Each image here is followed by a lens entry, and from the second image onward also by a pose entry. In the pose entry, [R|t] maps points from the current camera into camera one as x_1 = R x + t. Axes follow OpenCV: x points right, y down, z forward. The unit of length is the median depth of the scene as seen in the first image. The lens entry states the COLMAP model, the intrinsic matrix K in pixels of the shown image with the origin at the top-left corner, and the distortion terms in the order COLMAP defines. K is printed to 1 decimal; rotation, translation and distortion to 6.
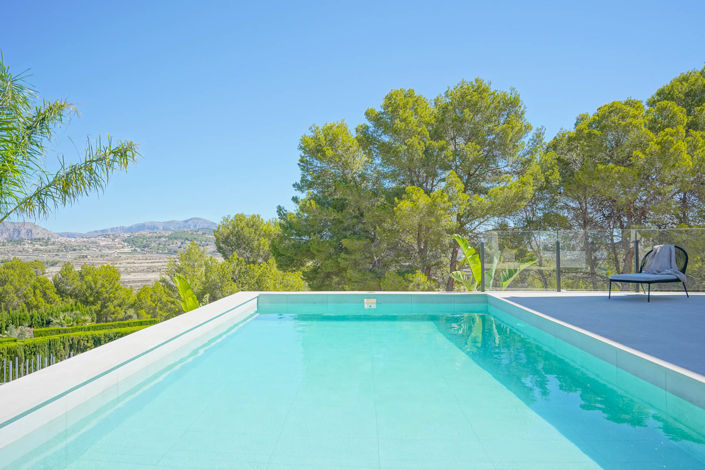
lens RADIAL K [[586.6, 0, 352.5], [0, 586.6, 235.0], [0, 0, 1]] dist [-0.004894, 0.002849]
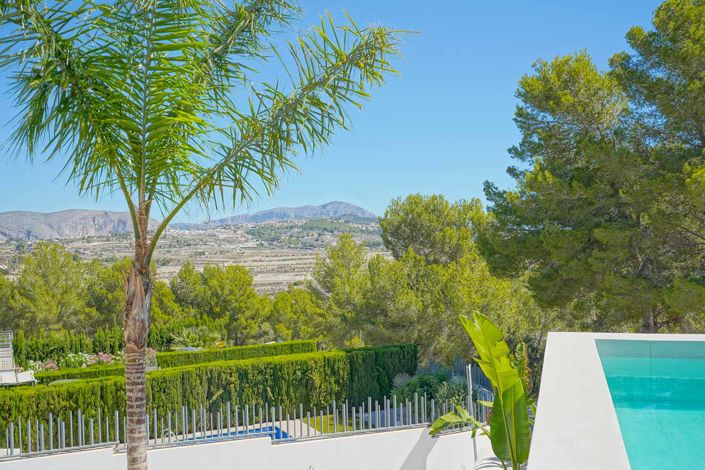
lens RADIAL K [[704.8, 0, 352.5], [0, 704.8, 235.0], [0, 0, 1]] dist [-0.001639, -0.004571]
pose [[0.982818, -0.012006, -0.184189, -0.109782], [0.015891, 0.999681, 0.019628, -0.004743], [0.183895, -0.022217, 0.982695, 0.135450]]
